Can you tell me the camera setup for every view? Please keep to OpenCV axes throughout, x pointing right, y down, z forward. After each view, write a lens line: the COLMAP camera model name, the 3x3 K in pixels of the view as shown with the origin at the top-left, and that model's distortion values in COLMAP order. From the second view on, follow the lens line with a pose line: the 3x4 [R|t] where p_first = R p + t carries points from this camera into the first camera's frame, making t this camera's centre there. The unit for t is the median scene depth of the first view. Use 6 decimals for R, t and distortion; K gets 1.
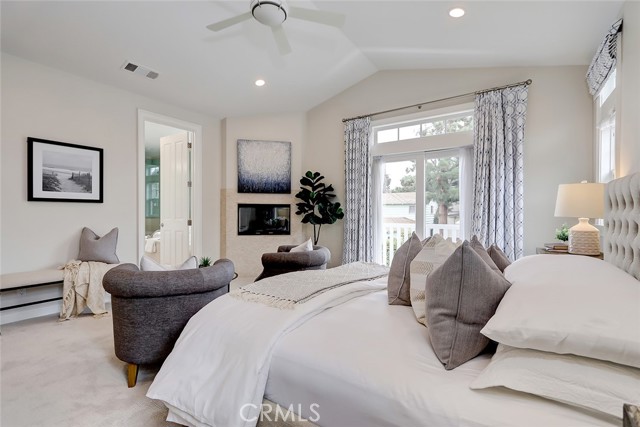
lens RADIAL K [[296.0, 0, 321.5], [0, 296.0, 214.4], [0, 0, 1]] dist [-0.000666, -0.001310]
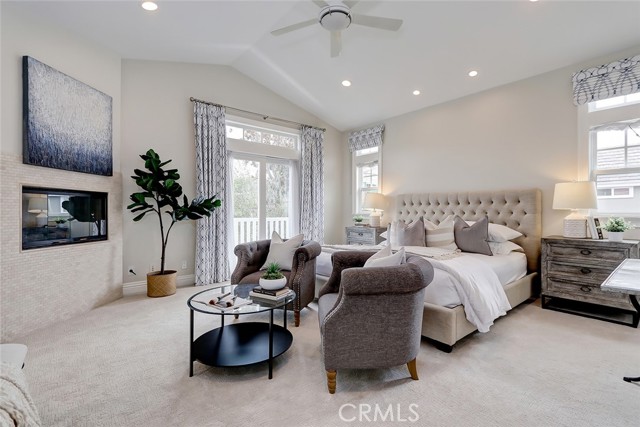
lens RADIAL K [[296.0, 0, 322.0], [0, 296.0, 211.3], [0, 0, 1]] dist [-0.000666, -0.001310]
pose [[0.259823, -0.000521, 0.965656, -0.624619], [0.009582, 0.999952, -0.002038, 0.011891], [-0.965609, 0.009782, 0.259816, 0.395663]]
